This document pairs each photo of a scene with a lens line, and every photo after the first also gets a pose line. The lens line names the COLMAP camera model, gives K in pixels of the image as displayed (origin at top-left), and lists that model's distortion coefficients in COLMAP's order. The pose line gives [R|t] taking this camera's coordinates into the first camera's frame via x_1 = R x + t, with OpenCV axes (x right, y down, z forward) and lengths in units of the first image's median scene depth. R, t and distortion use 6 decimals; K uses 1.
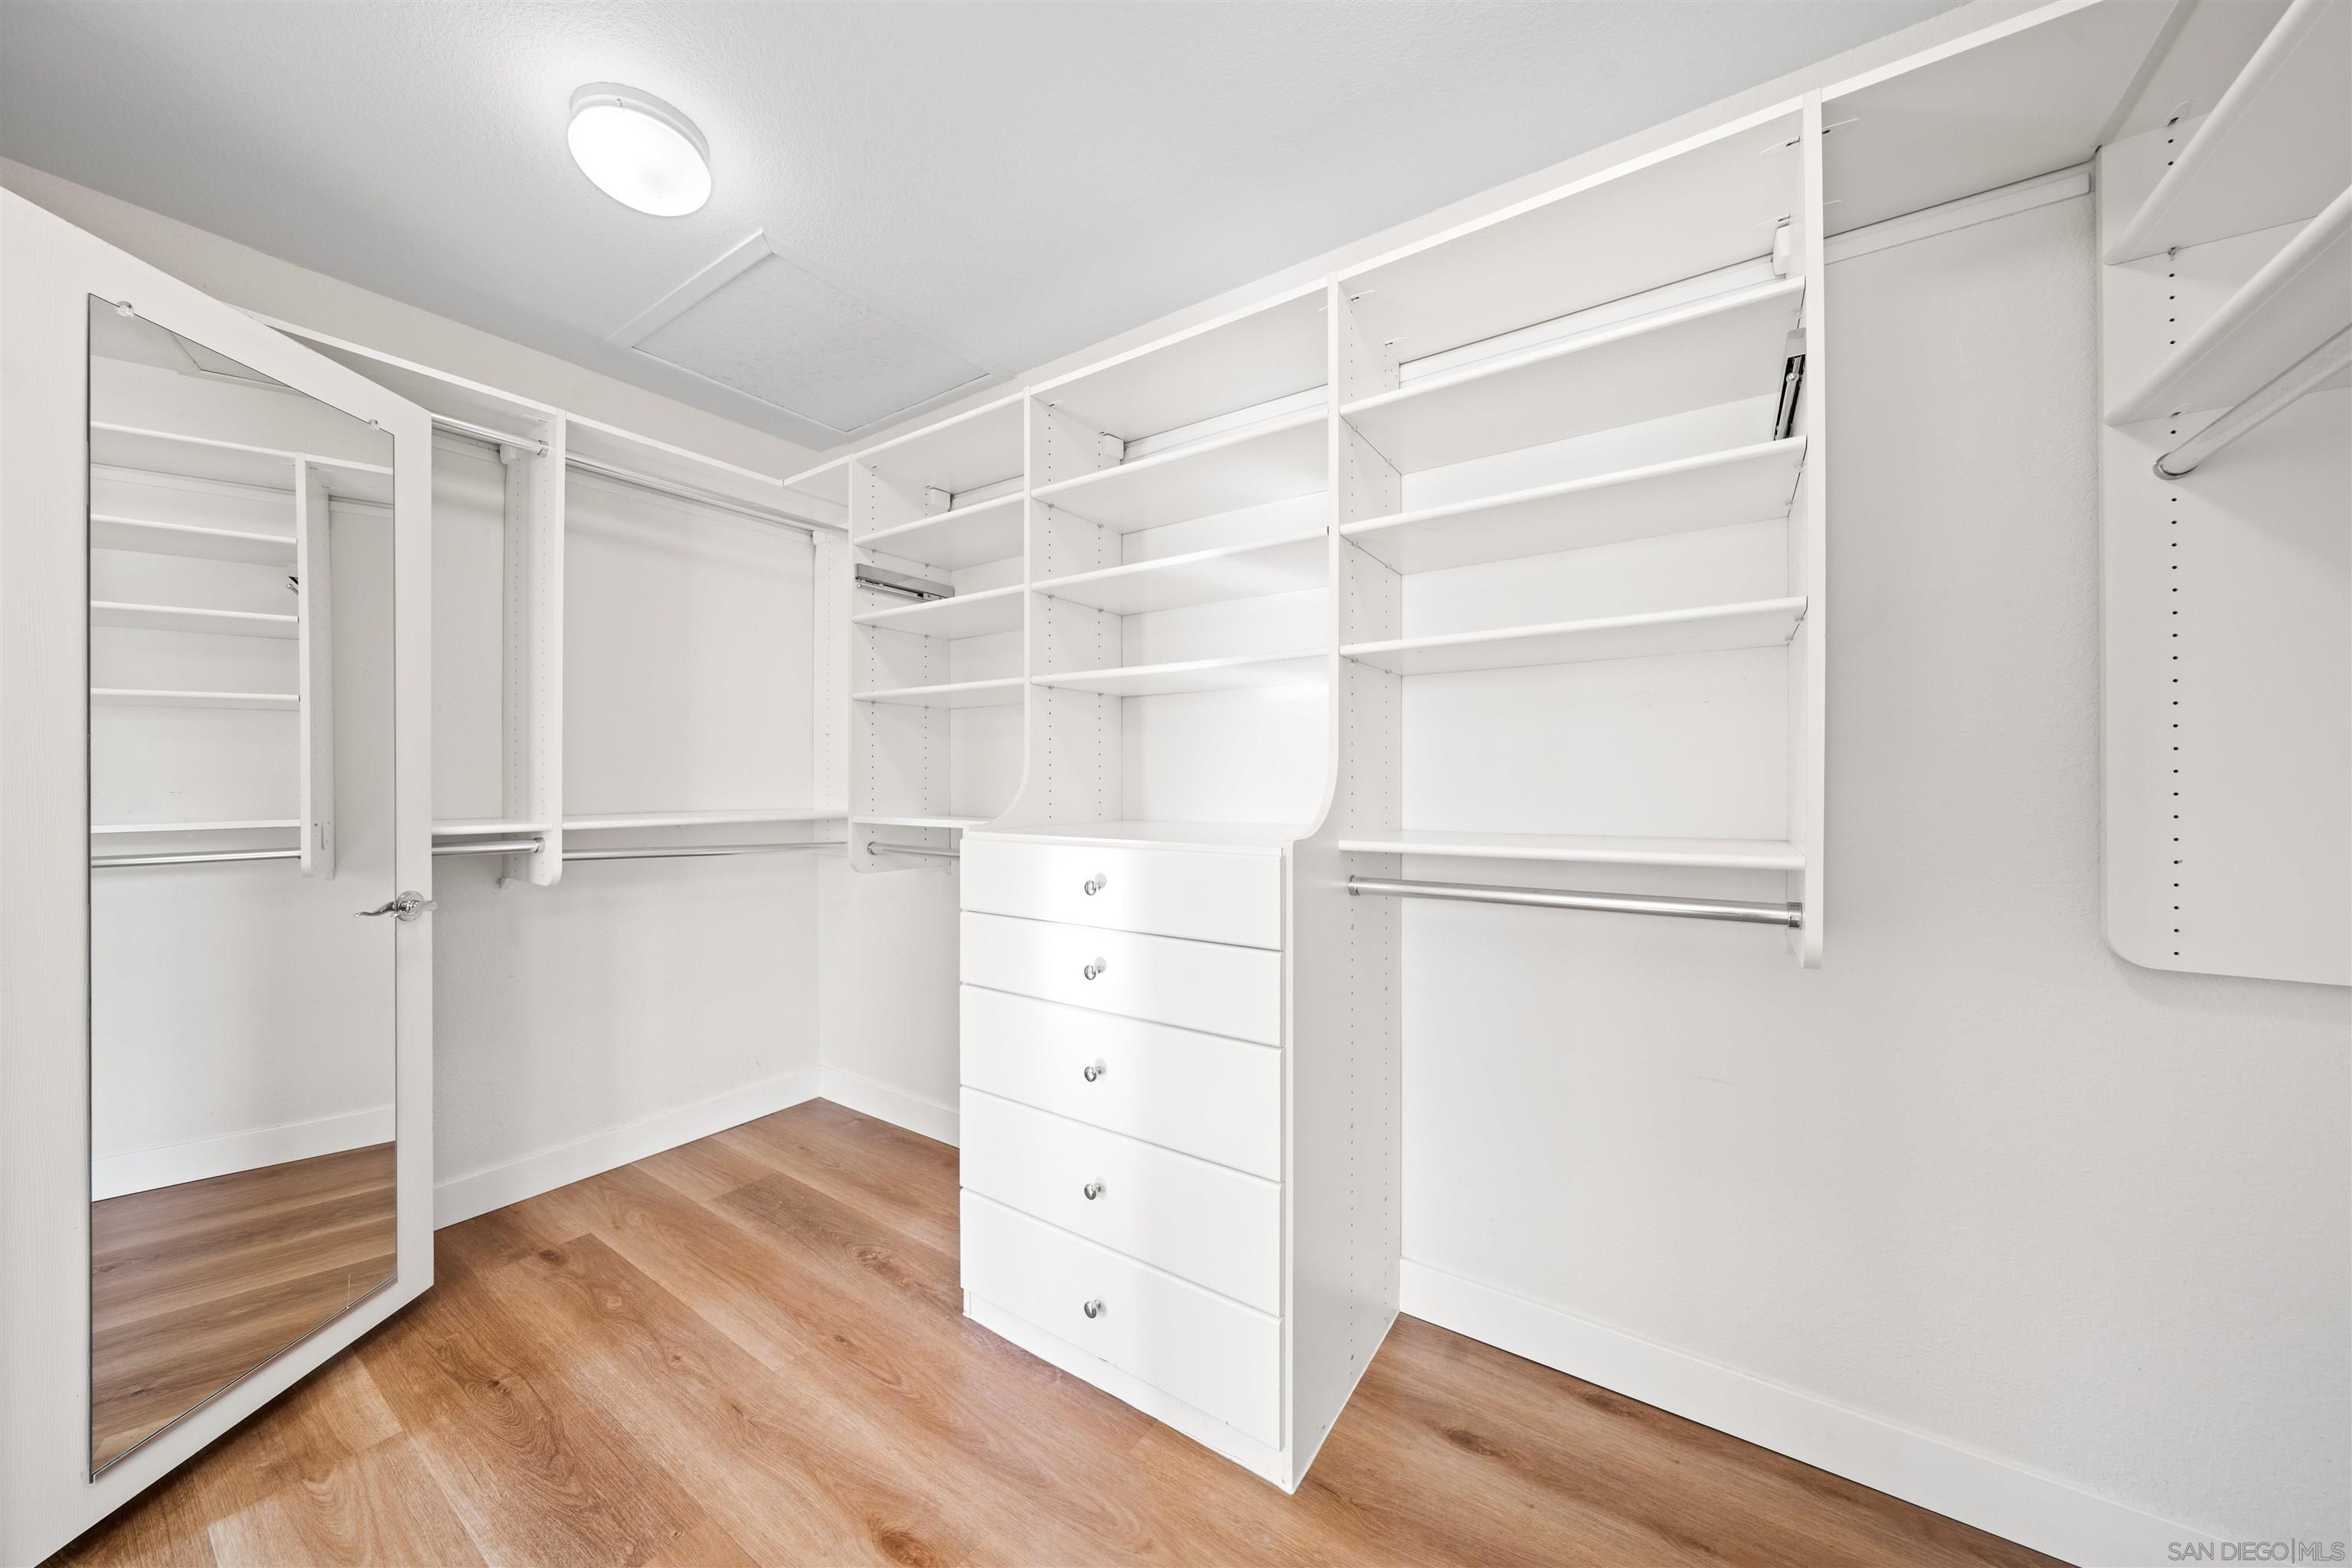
lens RADIAL K [[806.1, 0, 1169.5], [0, 806.1, 786.5], [0, 0, 1]] dist [-0.007325, 0.000362]
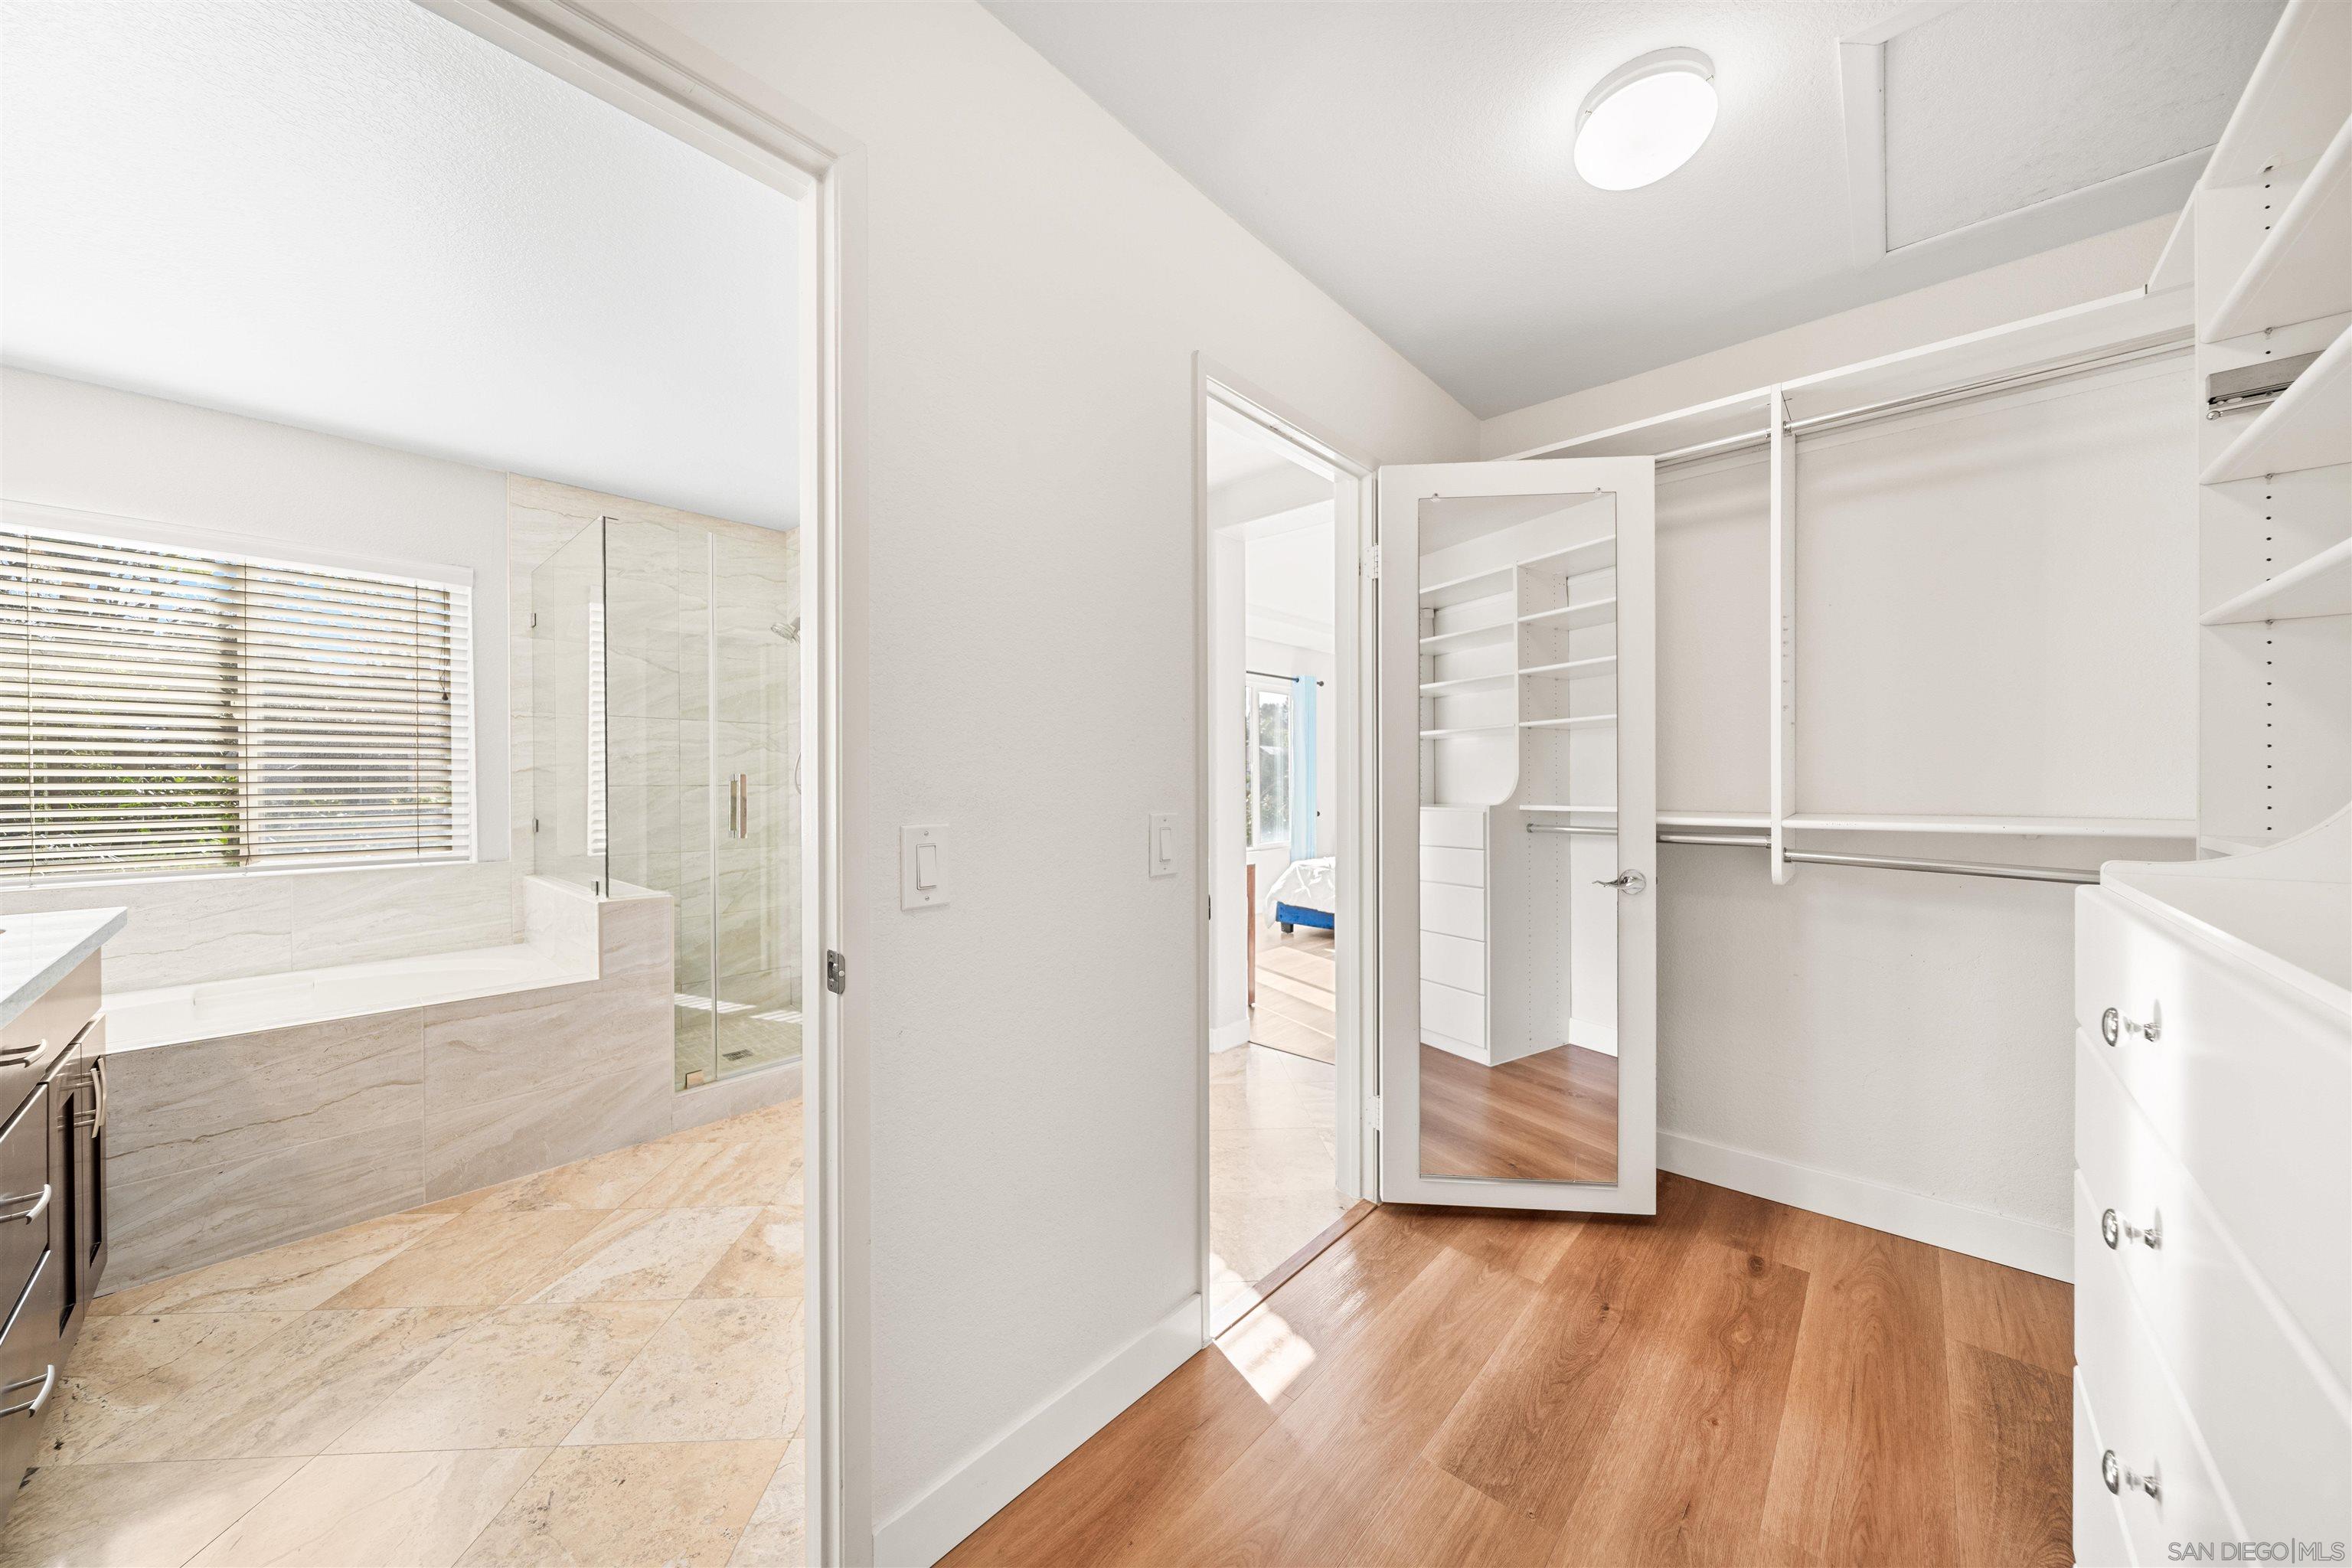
lens RADIAL K [[806.1, 0, 1174.0], [0, 806.1, 780.8], [0, 0, 1]] dist [-0.007325, 0.000362]
pose [[-0.143393, 0.002797, -0.989662, 0.325815], [0.001518, 0.999995, 0.002606, -0.004896], [0.989665, -0.001128, -0.143396, 0.491310]]
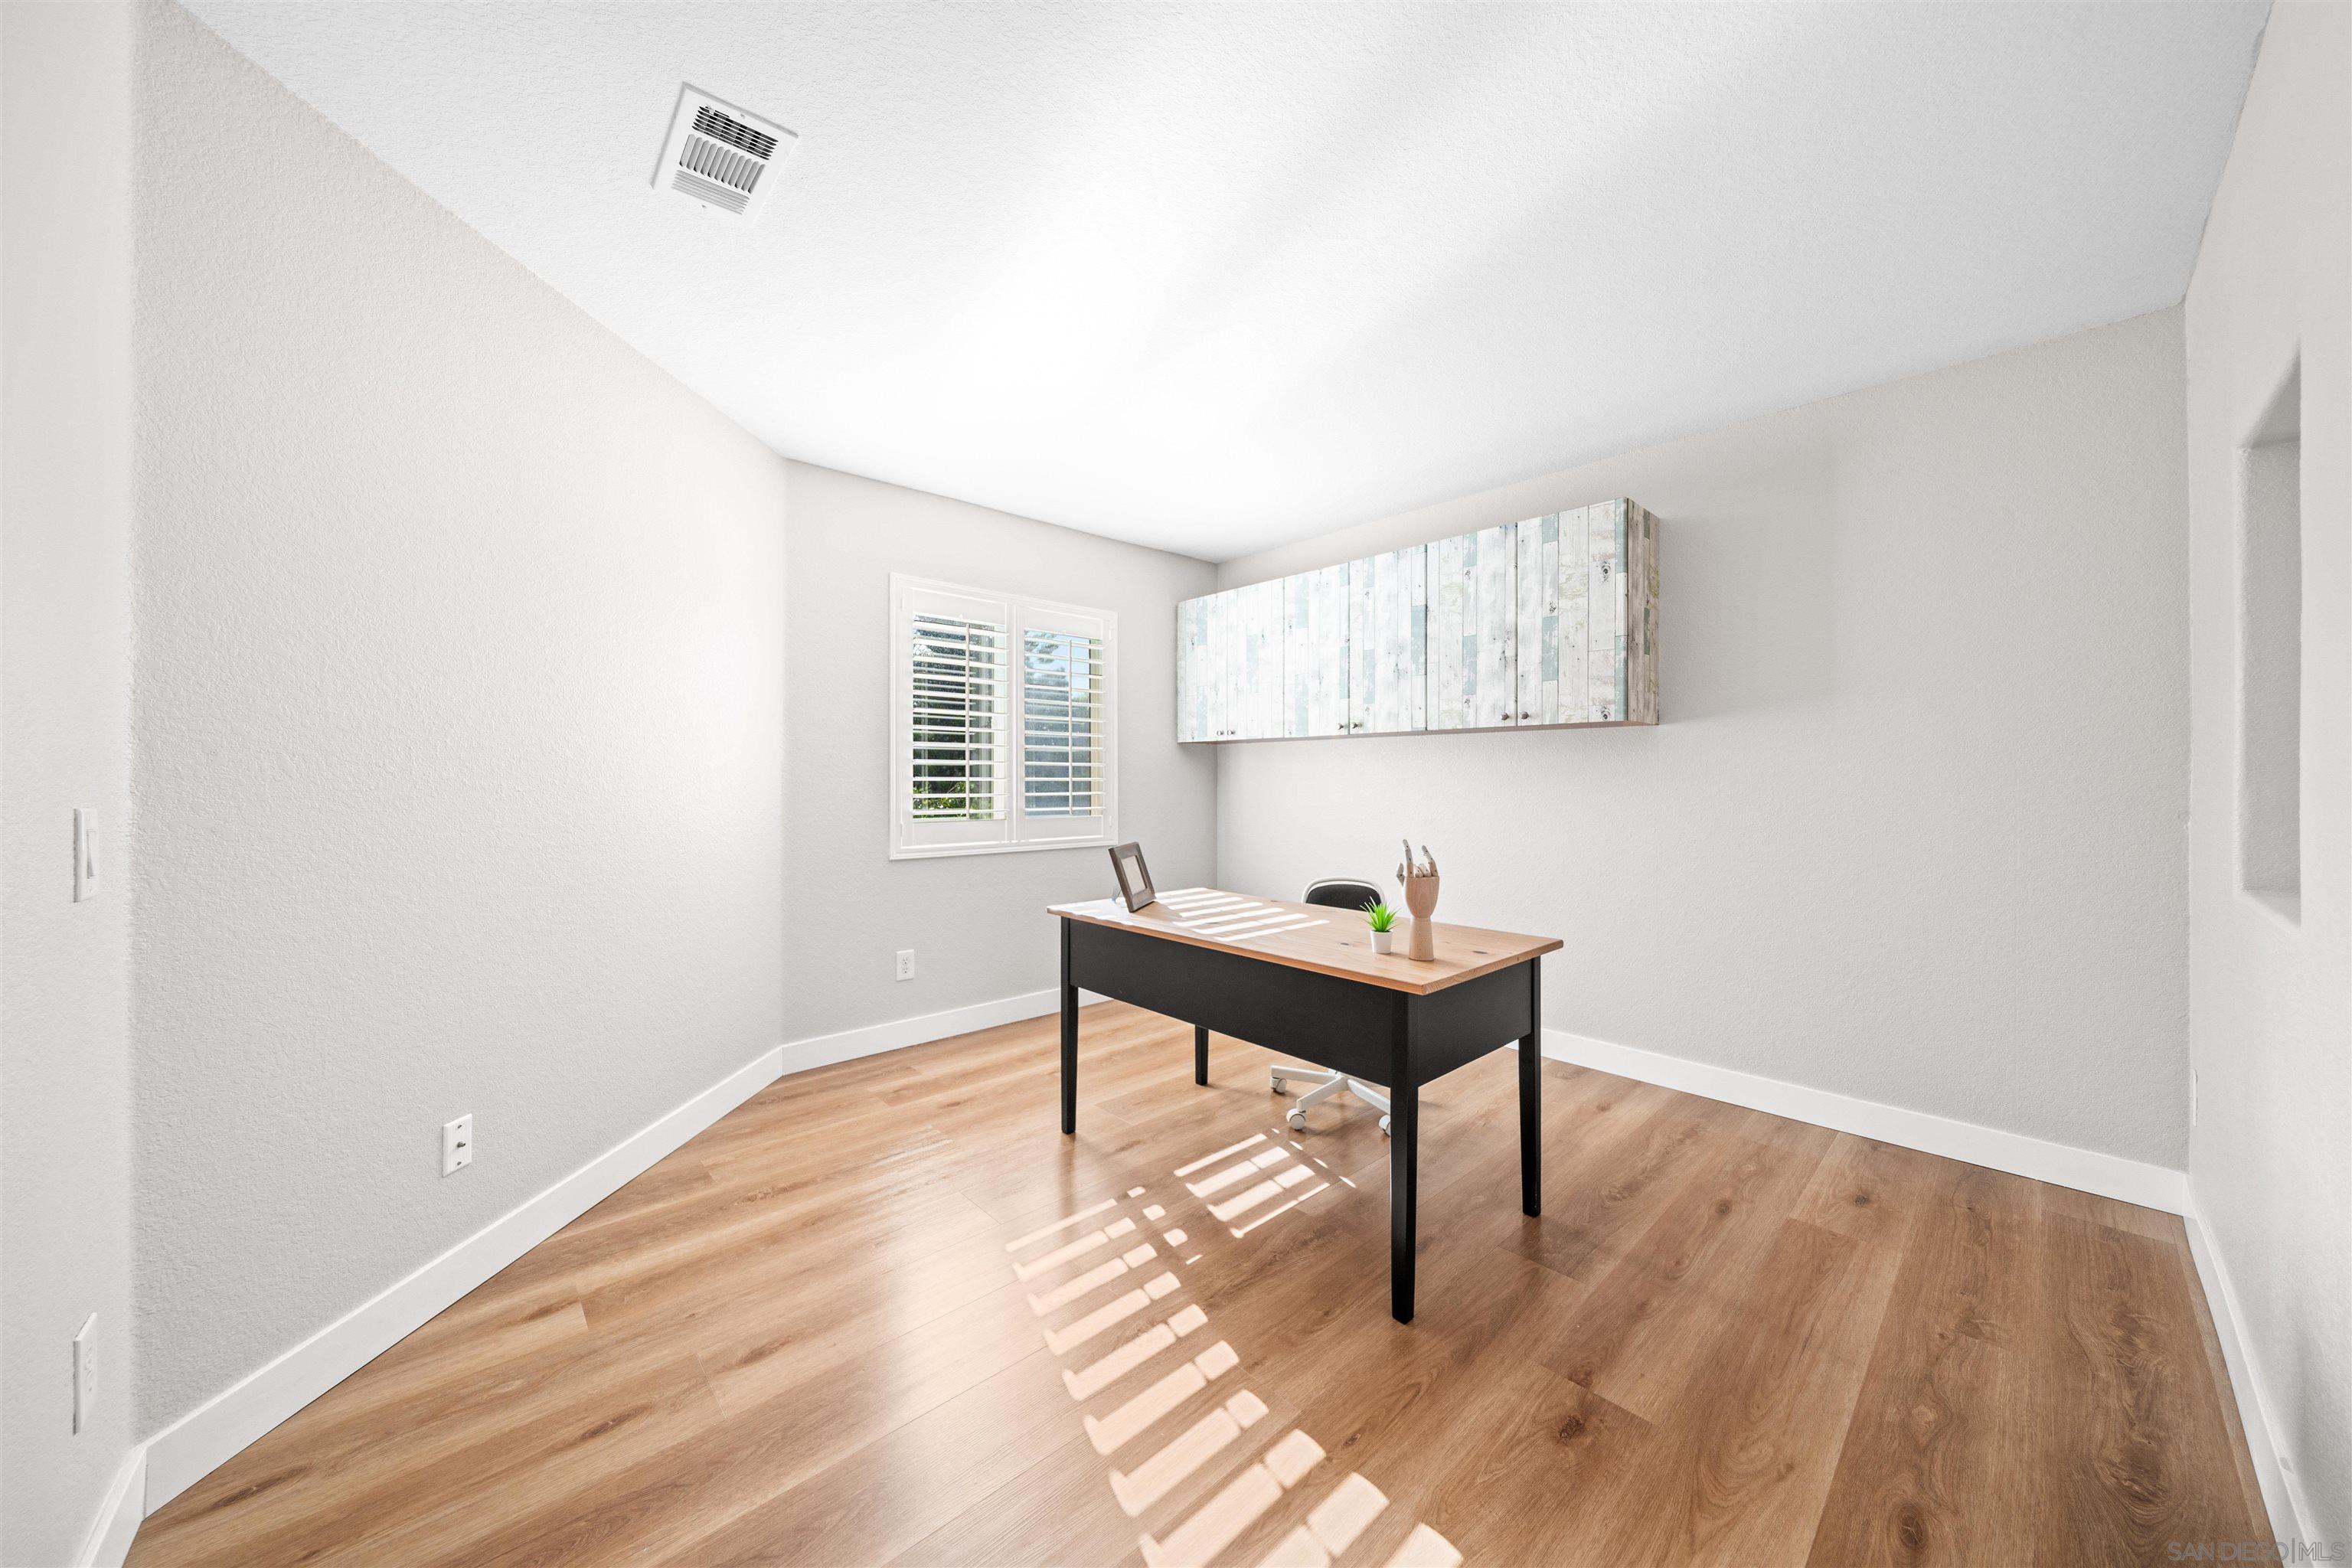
lens RADIAL K [[806.1, 0, 1177.0], [0, 806.1, 783.4], [0, 0, 1]] dist [-0.007325, 0.000362]
pose [[0.230501, -0.012300, 0.972994, -1.668234], [0.000617, 0.999922, 0.012495, 0.004172], [-0.973072, -0.002280, 0.230491, 1.576650]]
